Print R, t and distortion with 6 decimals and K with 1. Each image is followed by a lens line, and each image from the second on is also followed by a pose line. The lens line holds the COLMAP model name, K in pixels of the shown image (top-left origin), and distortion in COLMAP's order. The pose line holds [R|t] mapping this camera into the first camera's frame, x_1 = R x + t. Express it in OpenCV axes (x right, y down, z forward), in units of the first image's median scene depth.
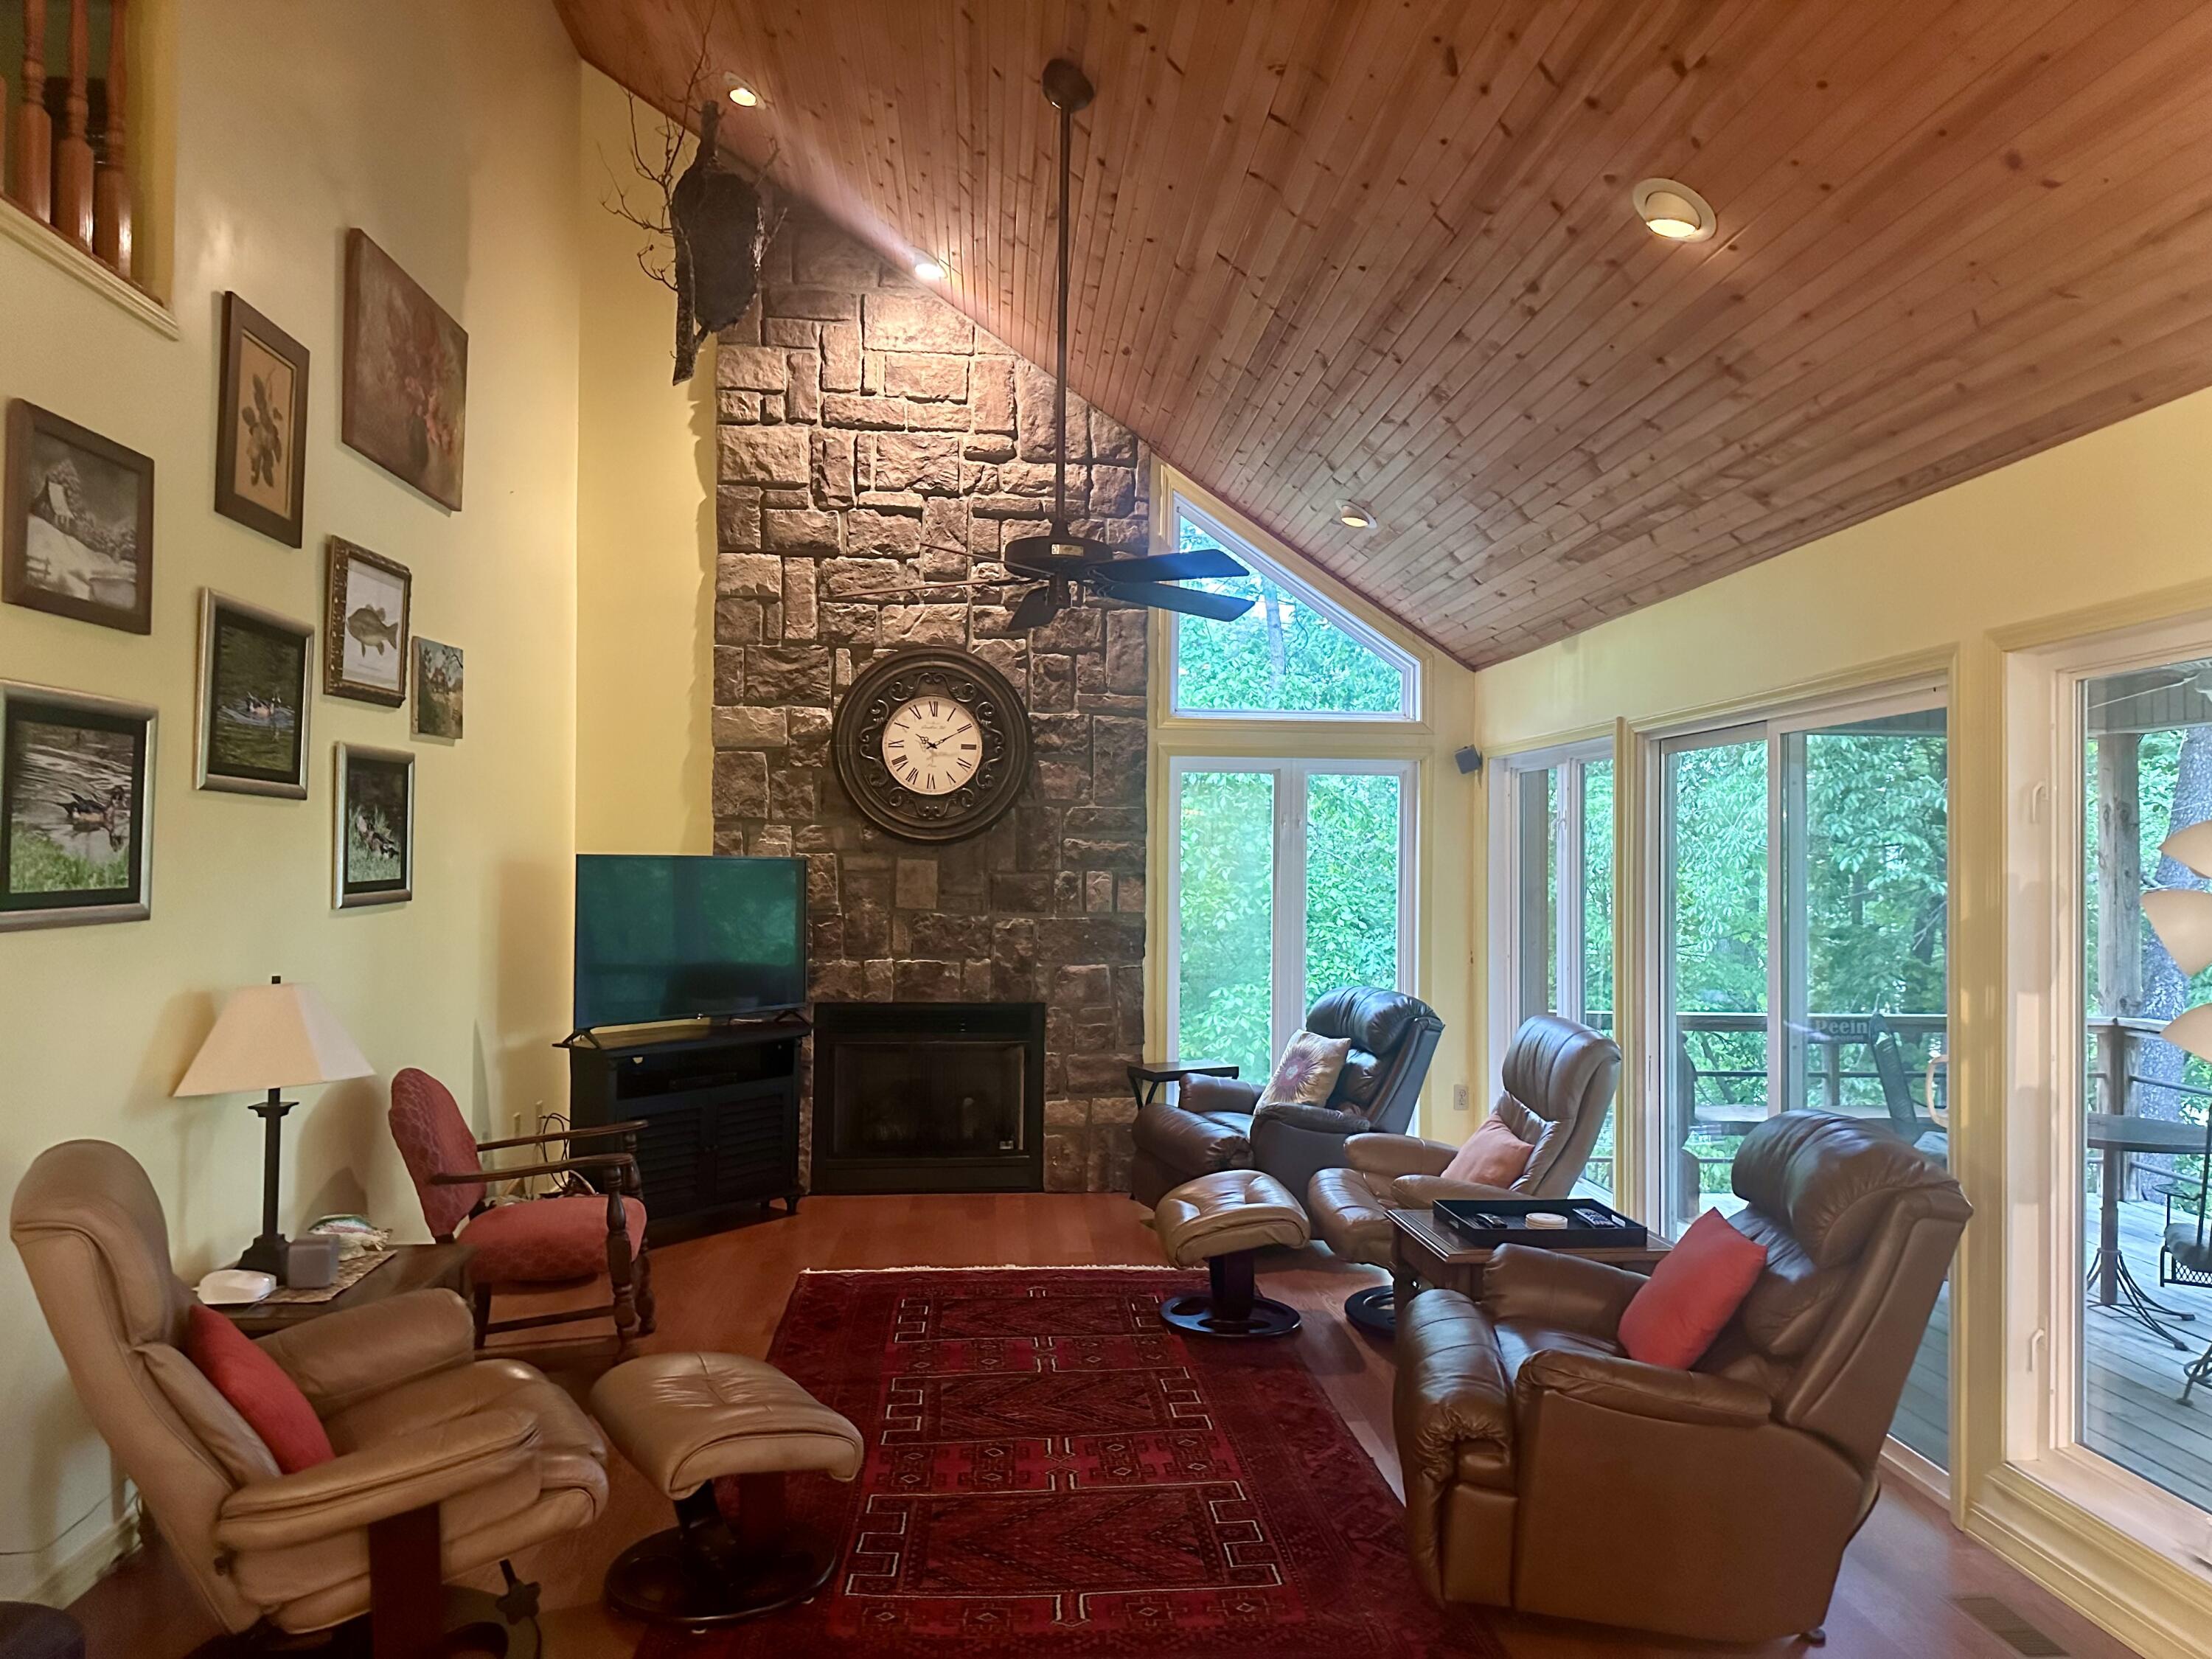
lens RADIAL K [[1549.8, 0, 1111.9], [0, 1549.8, 836.5], [0, 0, 1]] dist [0.172781, -0.200718]
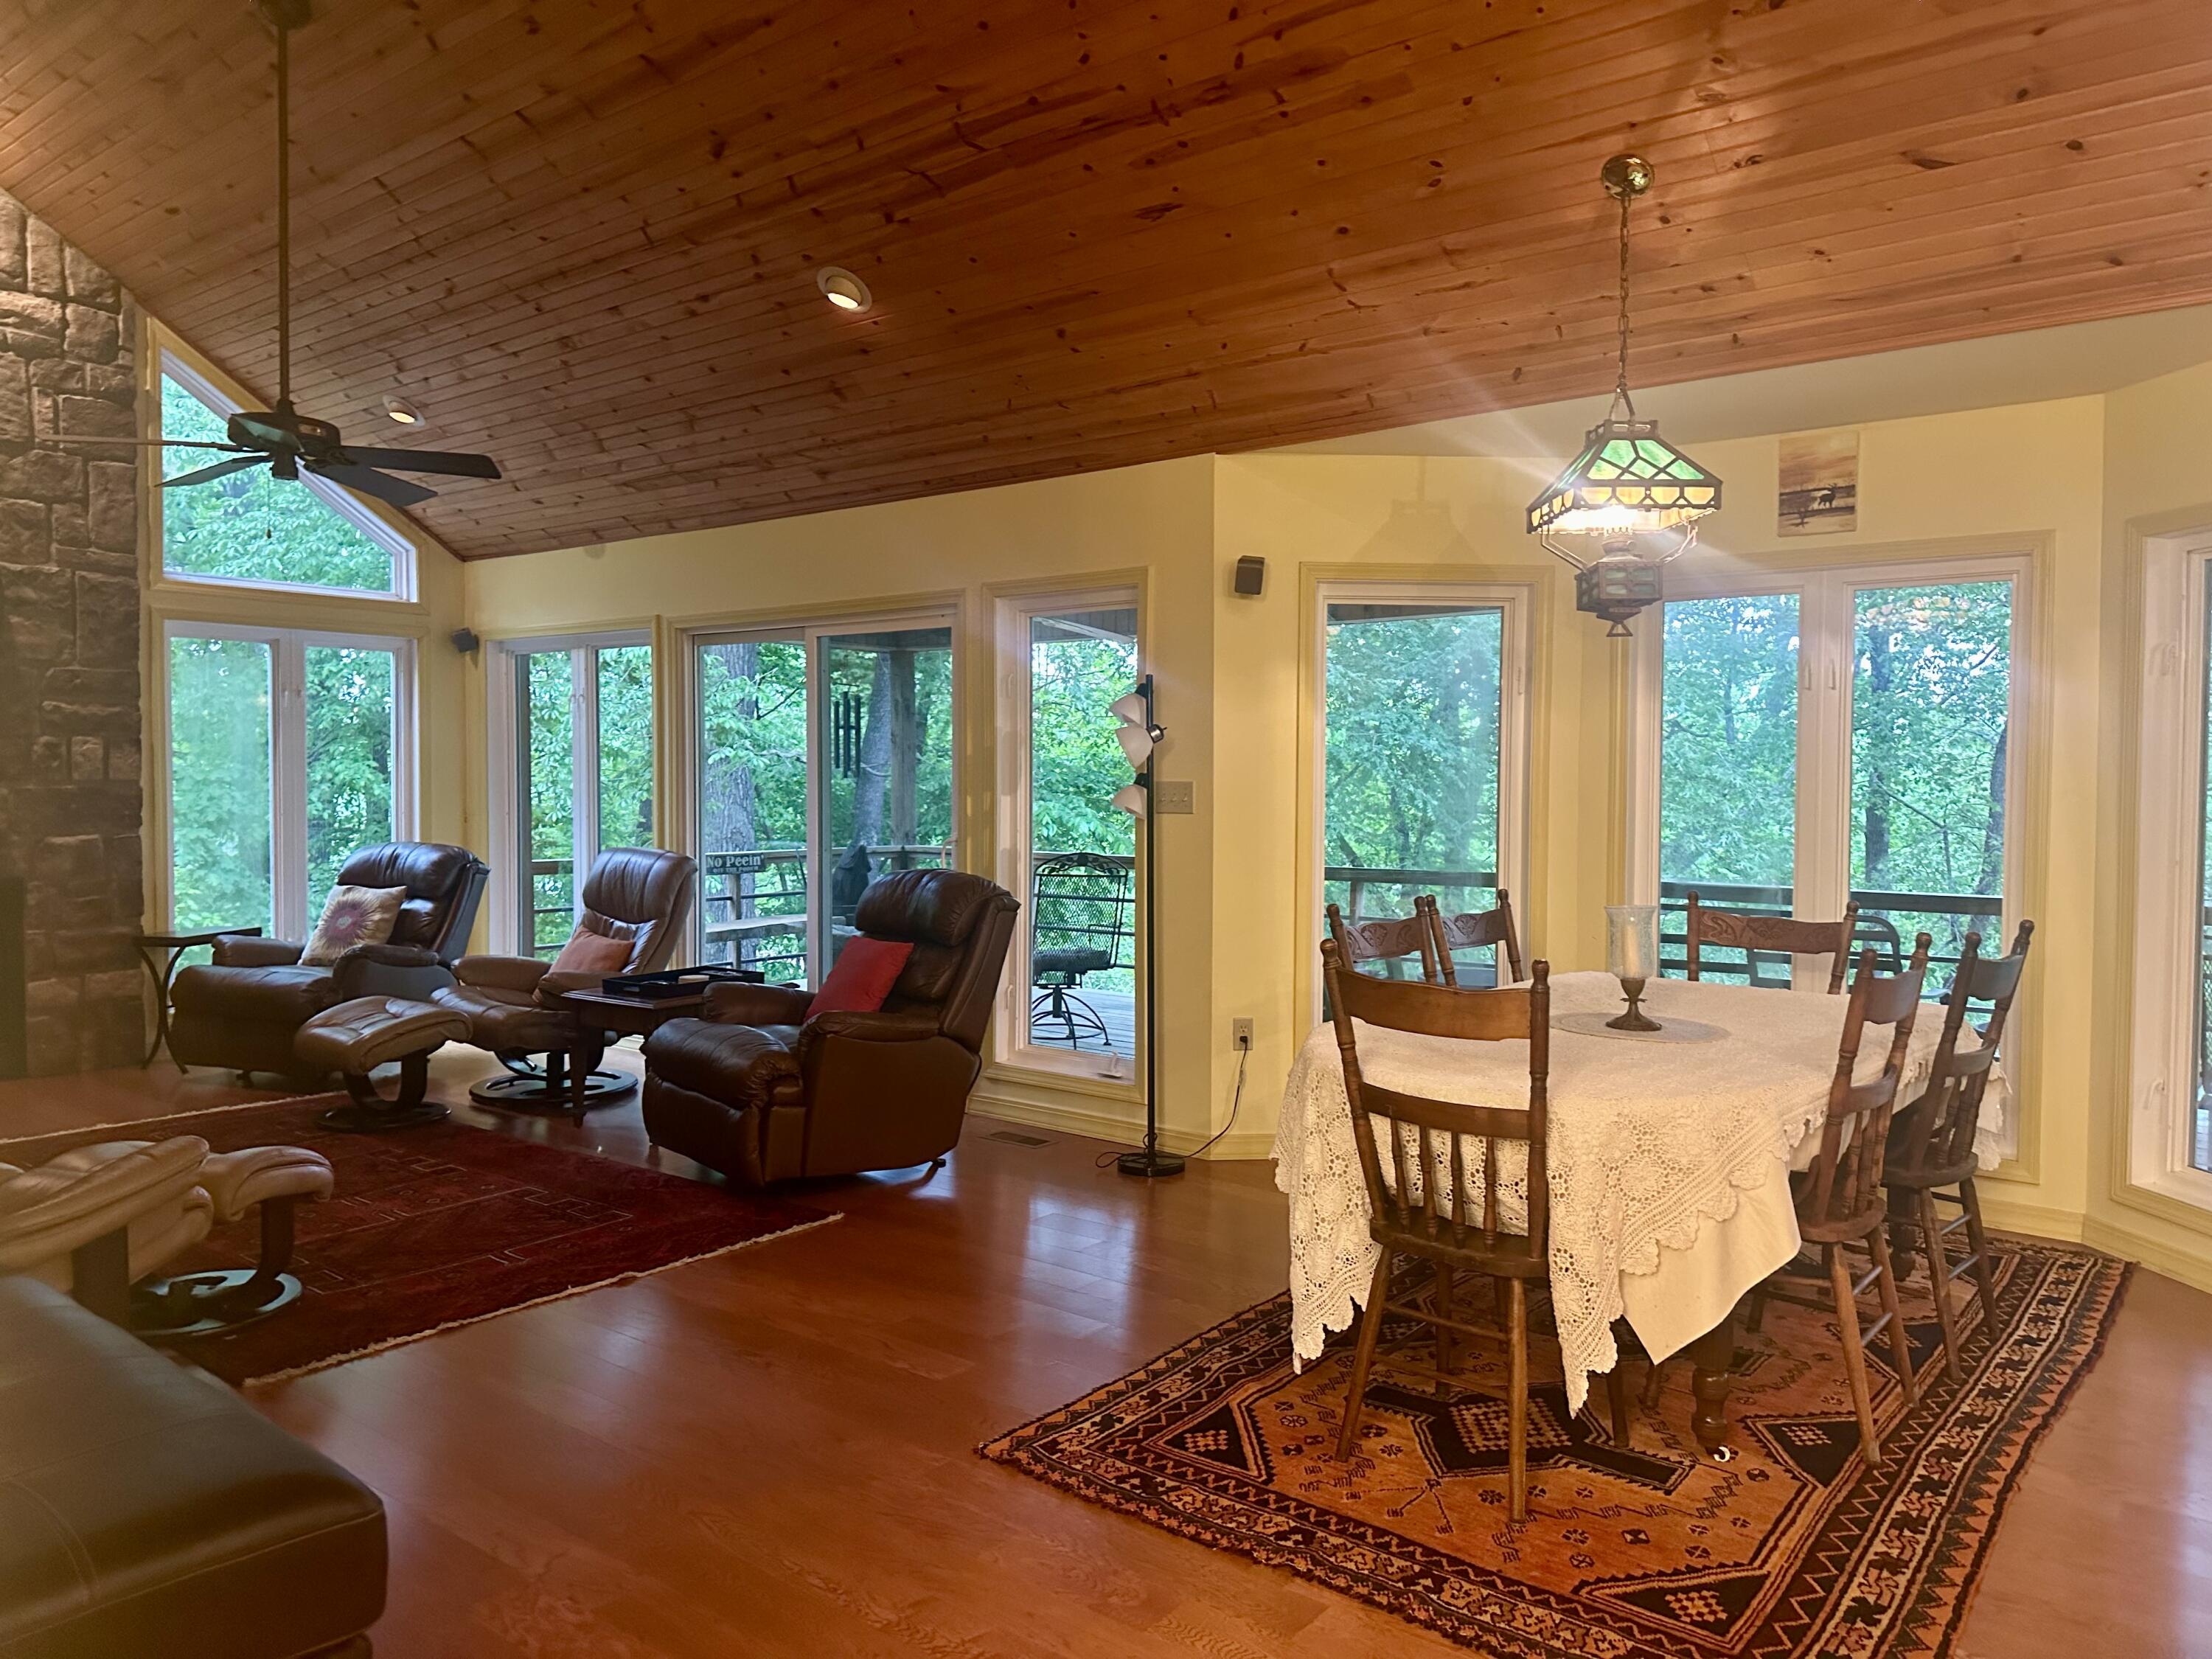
lens RADIAL K [[1541.8, 0, 1106.0], [0, 1541.8, 829.5], [0, 0, 1]] dist [0.080547, -0.082695]
pose [[0.692231, -0.034826, 0.720835, -0.273043], [-0.008818, 0.998352, 0.056701, 0.019115], [-0.721622, -0.045607, 0.690784, -0.116541]]
